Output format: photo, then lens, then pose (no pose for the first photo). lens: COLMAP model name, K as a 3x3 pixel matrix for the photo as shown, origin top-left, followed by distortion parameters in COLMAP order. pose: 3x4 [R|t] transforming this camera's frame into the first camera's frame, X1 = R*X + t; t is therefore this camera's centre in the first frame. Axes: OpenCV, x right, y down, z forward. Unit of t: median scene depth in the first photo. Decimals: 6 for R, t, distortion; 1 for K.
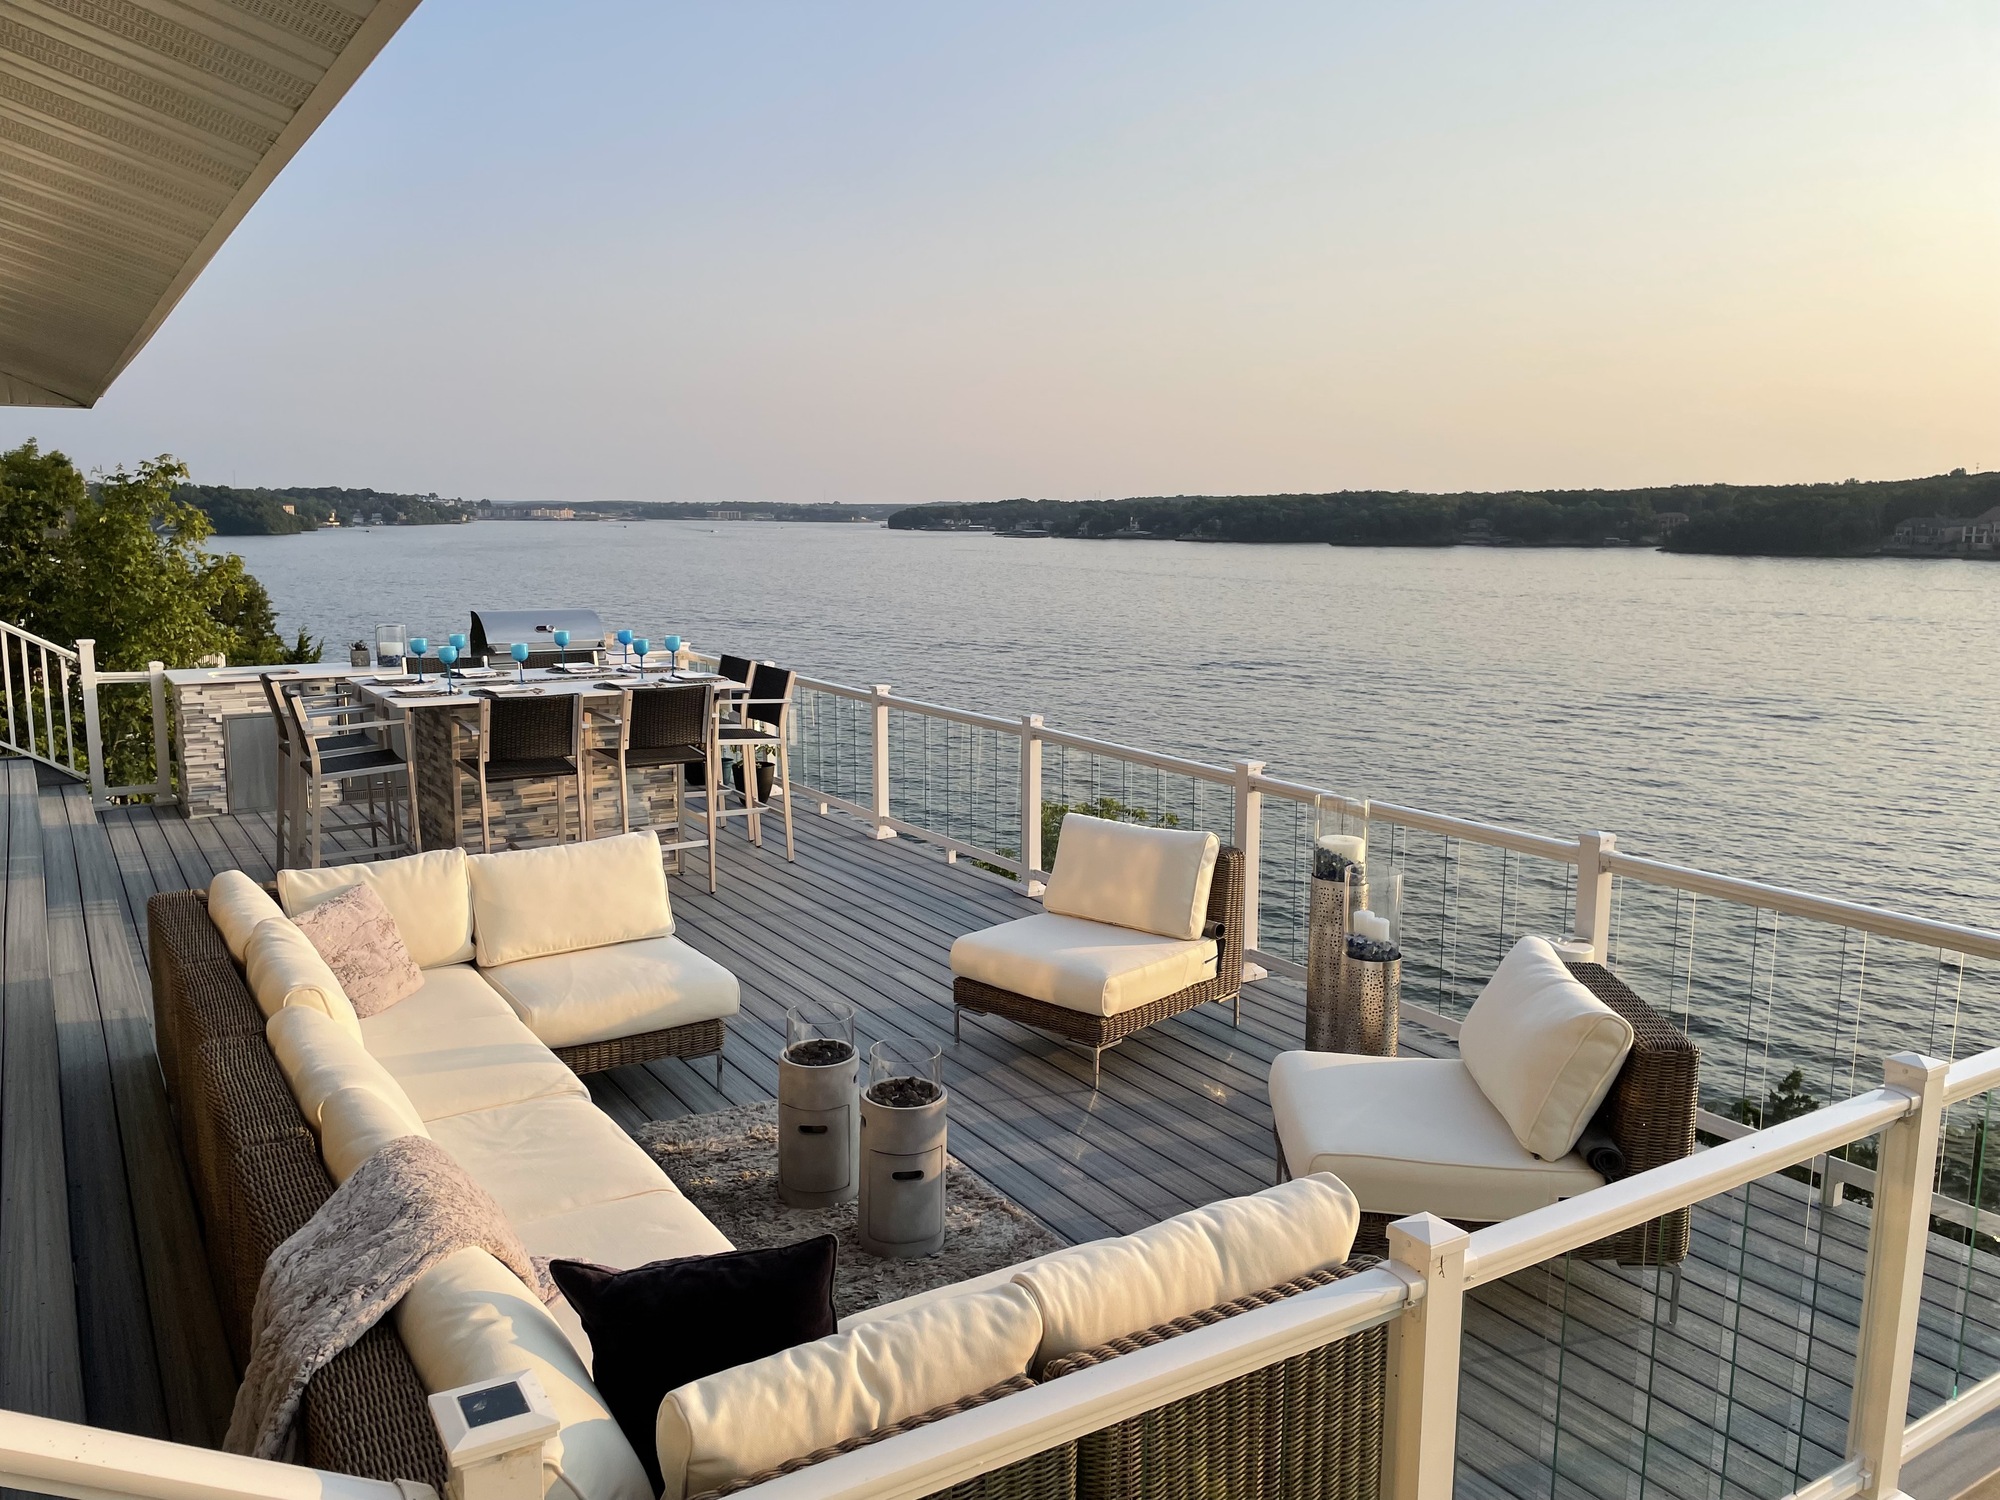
lens RADIAL K [[1508.1, 0, 1004.0], [0, 1508.1, 753.1], [0, 0, 1]] dist [0.087308, -0.109397]
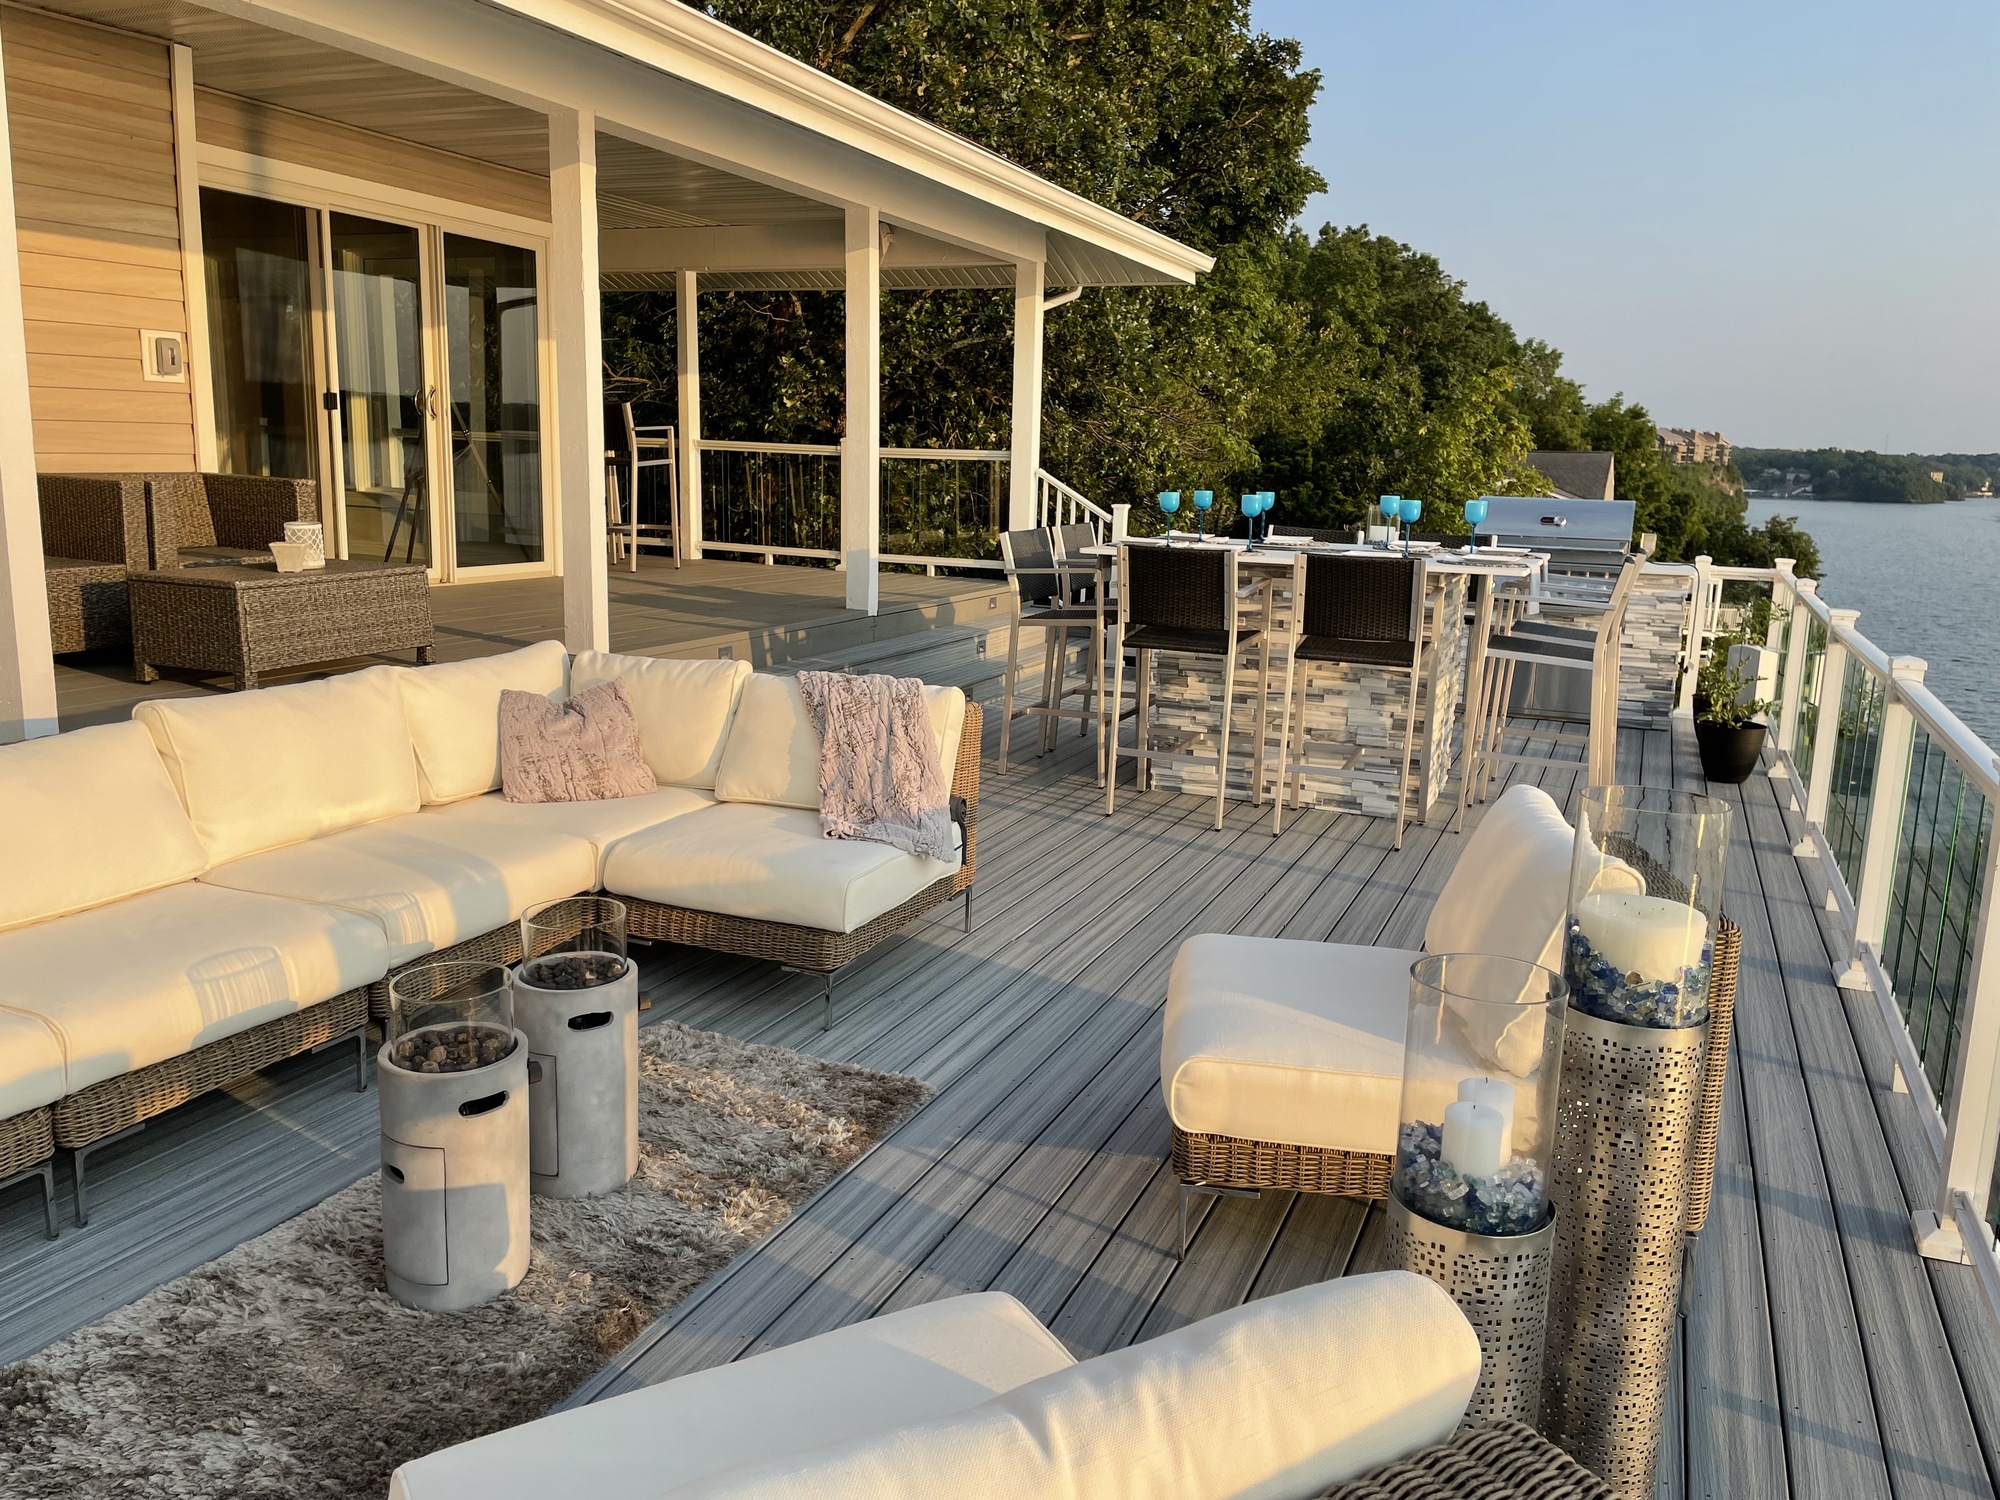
lens RADIAL K [[1508.1, 0, 998.4], [0, 1508.1, 743.1], [0, 0, 1]] dist [0.087308, -0.109397]
pose [[0.574170, 0.170924, -0.800696, 0.220830], [-0.156189, 0.982872, 0.097812, 0.000396], [0.803700, 0.068899, 0.591033, 0.325609]]
